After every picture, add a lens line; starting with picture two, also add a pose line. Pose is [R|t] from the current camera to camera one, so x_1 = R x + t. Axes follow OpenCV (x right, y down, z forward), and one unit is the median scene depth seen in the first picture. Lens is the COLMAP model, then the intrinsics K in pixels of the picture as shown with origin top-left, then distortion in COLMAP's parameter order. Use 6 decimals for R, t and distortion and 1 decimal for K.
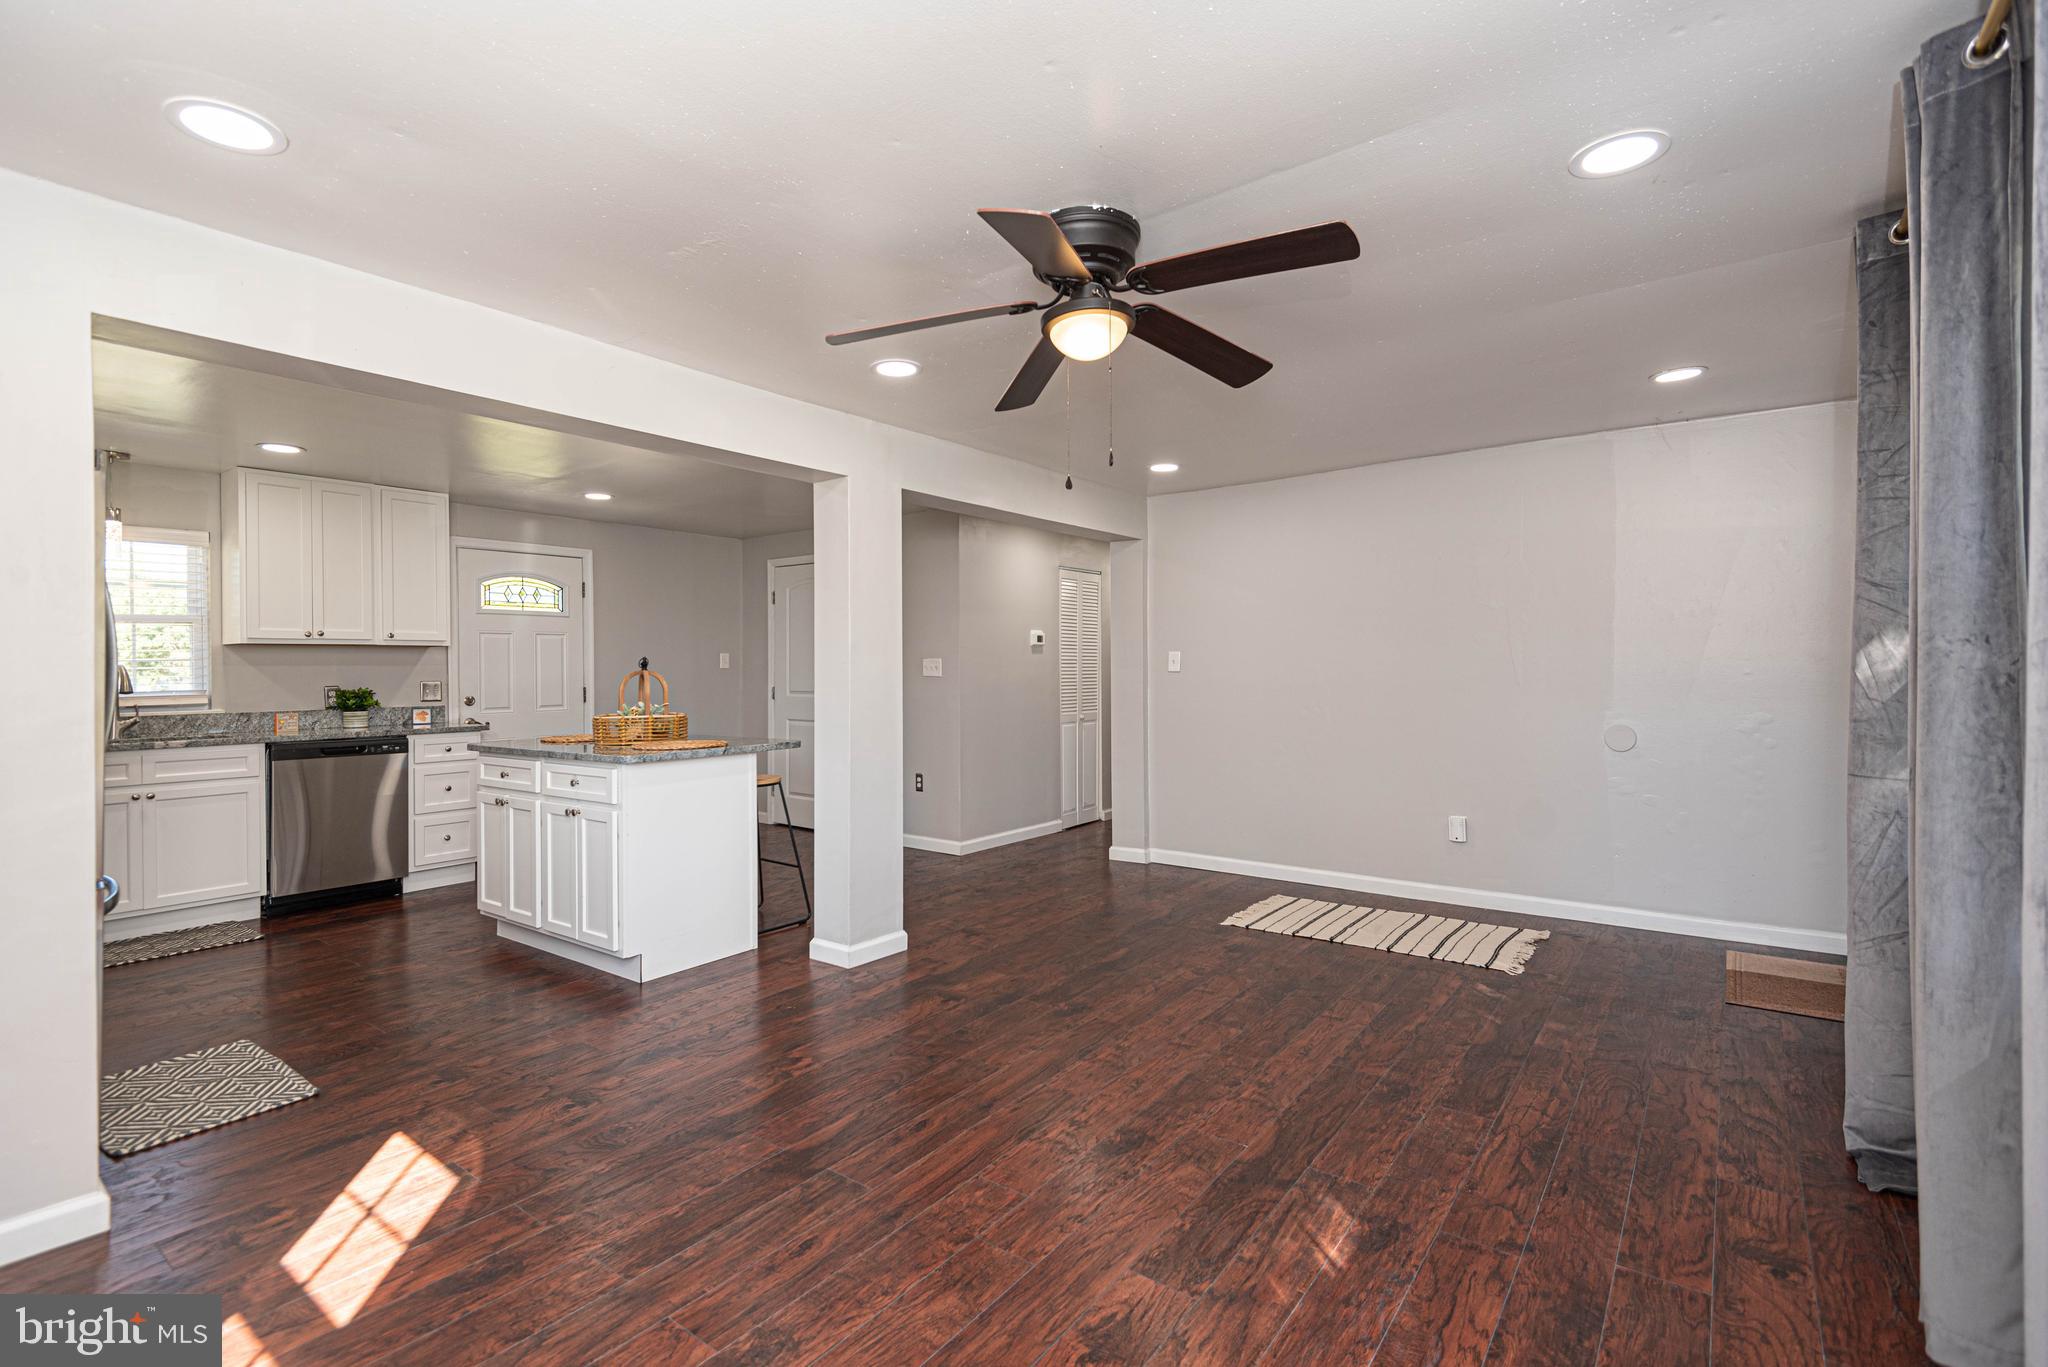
lens RADIAL K [[927.0, 0, 1021.2], [0, 927.0, 671.4], [0, 0, 1]] dist [0.024624, -0.014525]
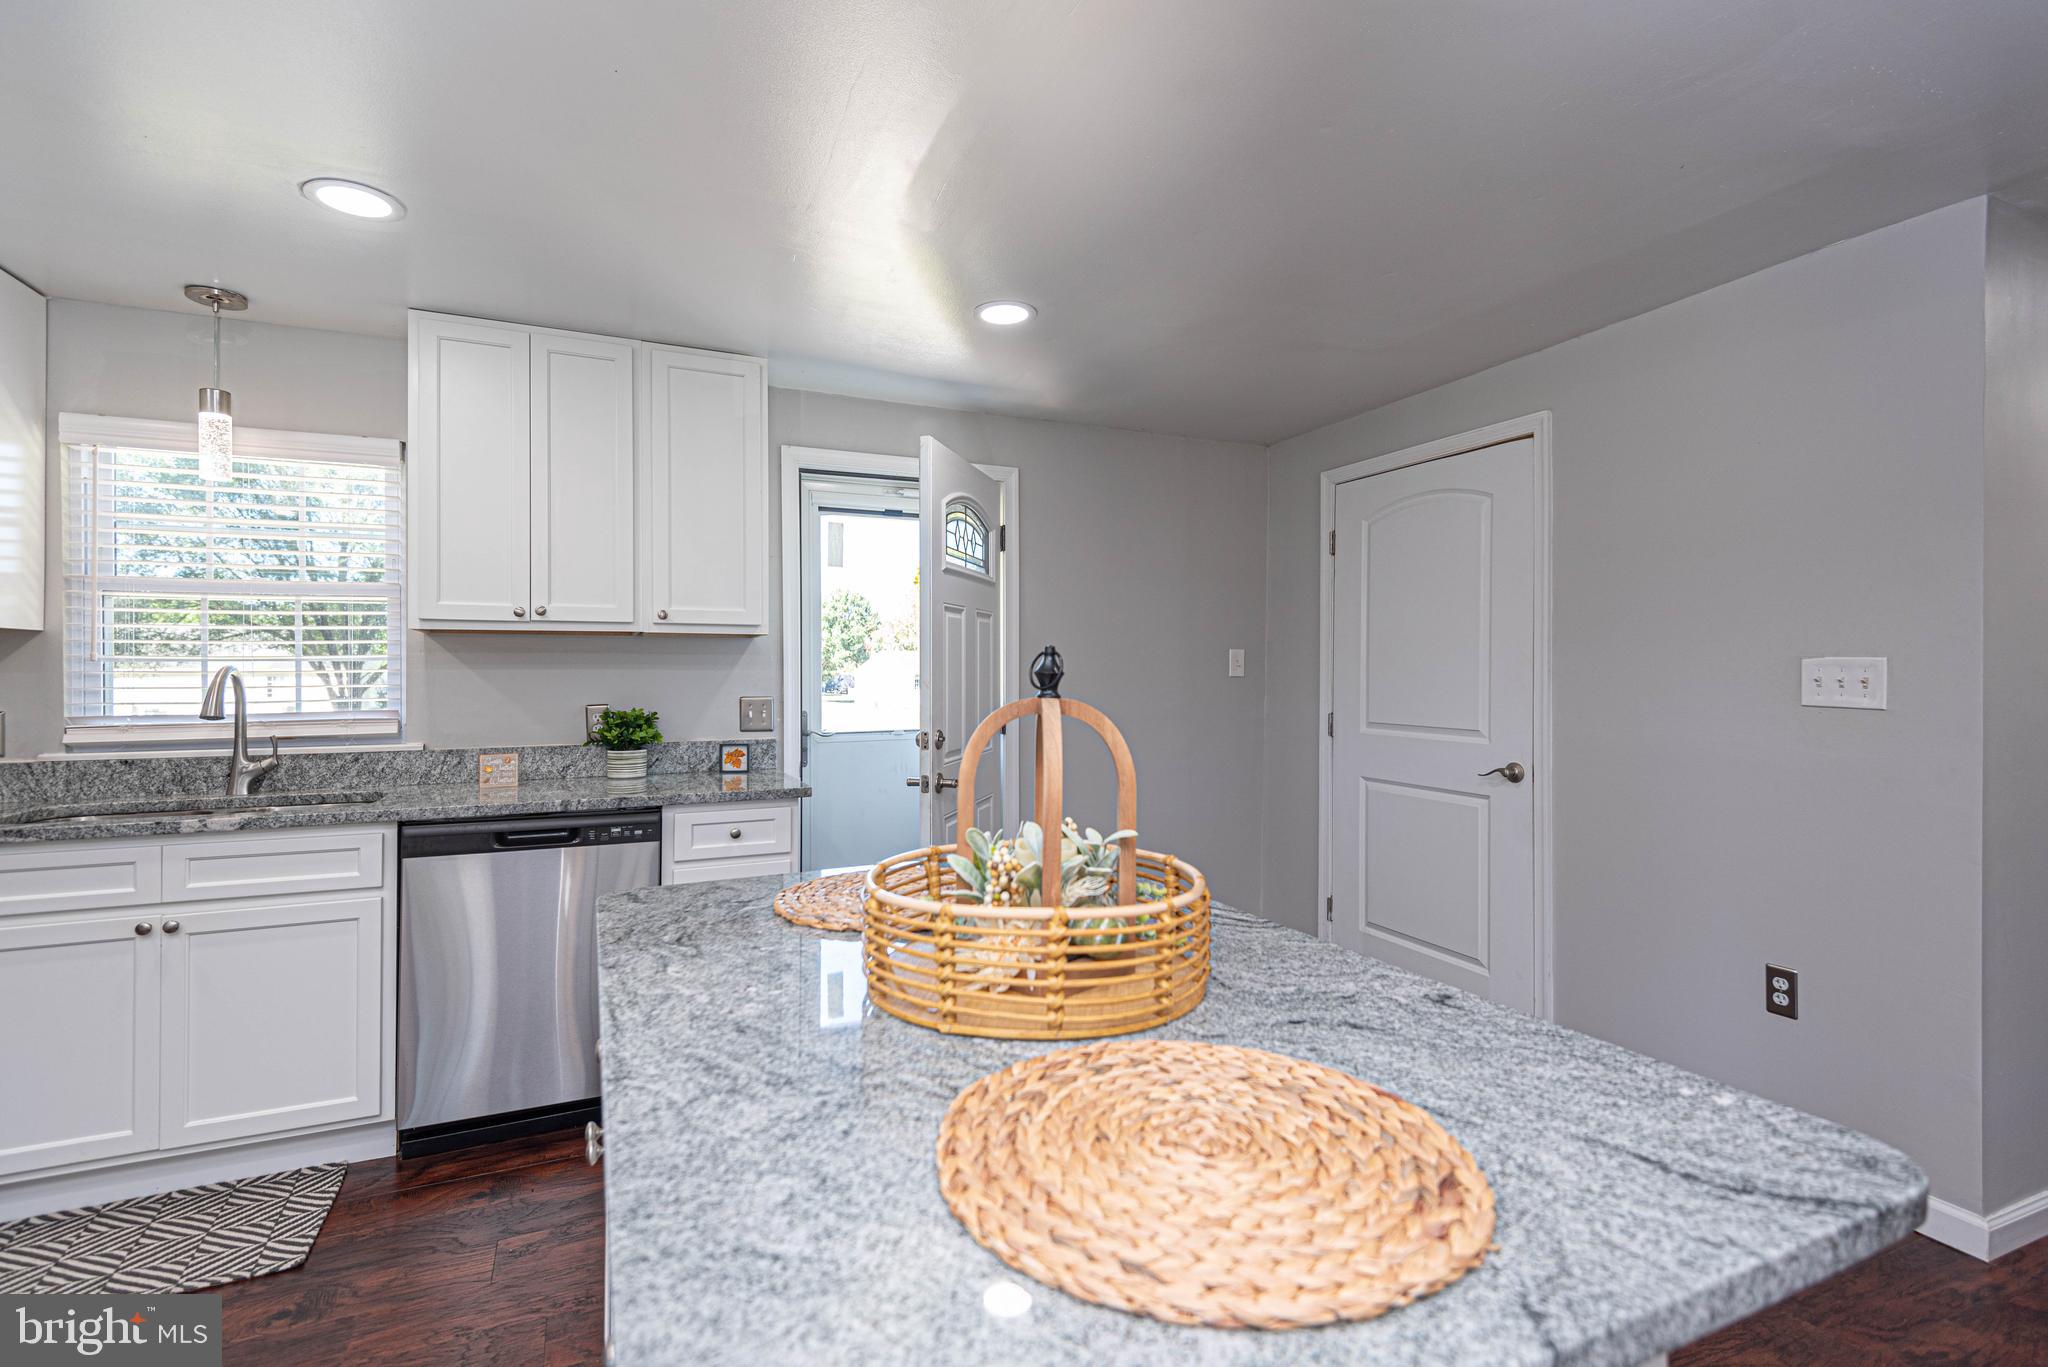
lens RADIAL K [[916.8, 0, 1011.8], [0, 916.8, 672.5], [0, 0, 1]] dist [0.037413, -0.018260]
pose [[0.875631, 0.008965, -0.482898, -0.275396], [-0.010007, 0.999950, 0.000418, -0.008375], [0.482877, 0.004467, 0.875677, 0.732628]]
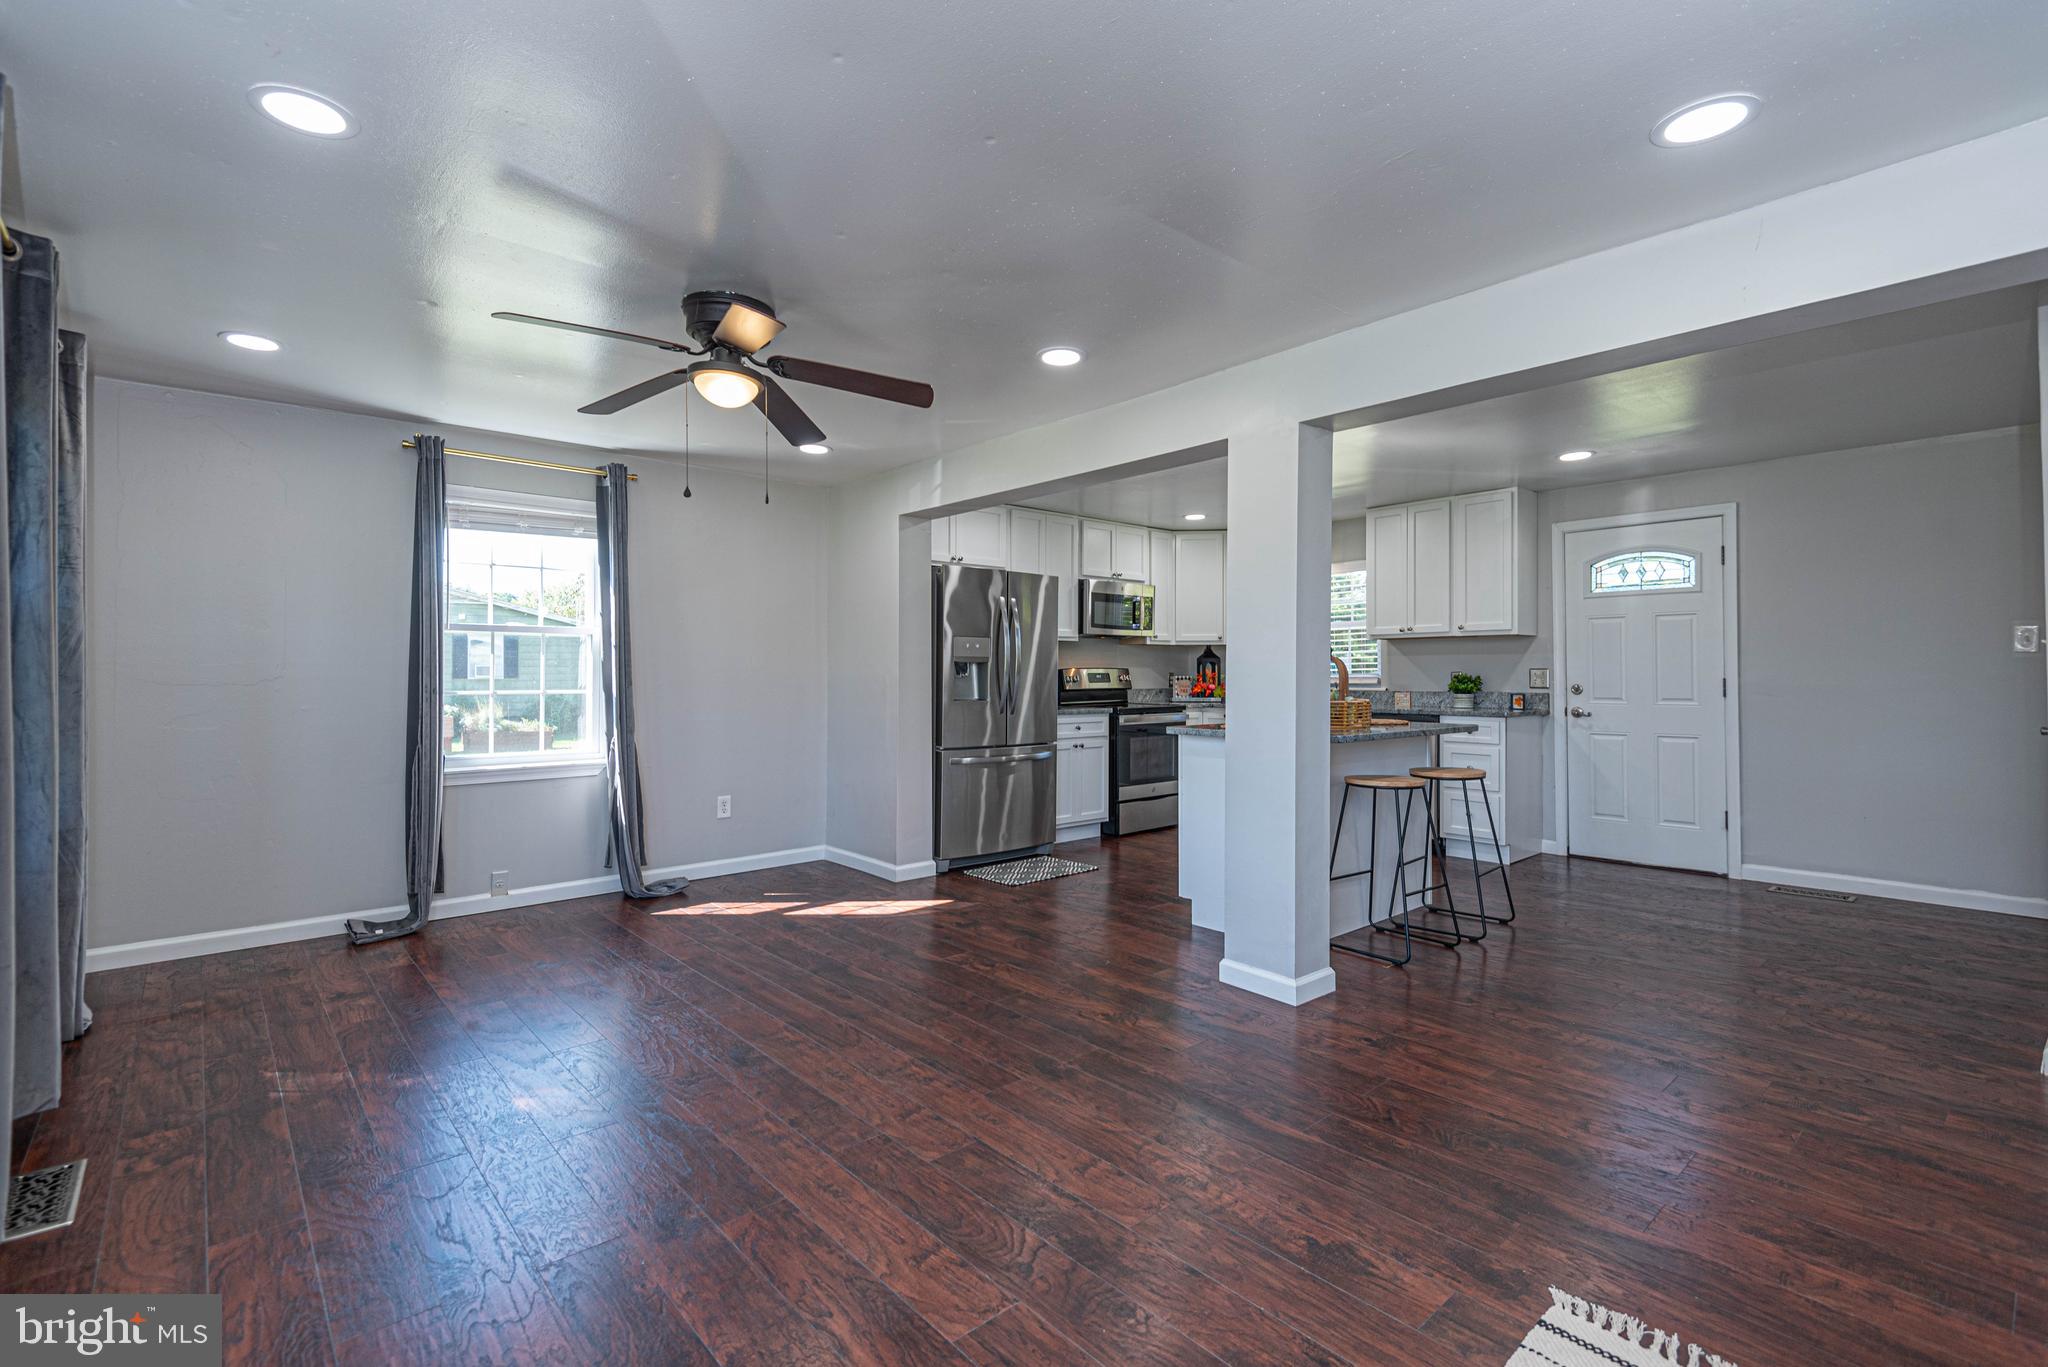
lens RADIAL K [[927.0, 0, 1021.2], [0, 927.0, 671.4], [0, 0, 1]] dist [0.024624, -0.014525]
pose [[-0.199452, 0.007506, -0.979879, 0.620297], [-0.000654, 0.999969, 0.007793, 0.007194], [0.979907, 0.002195, -0.199441, 0.823629]]
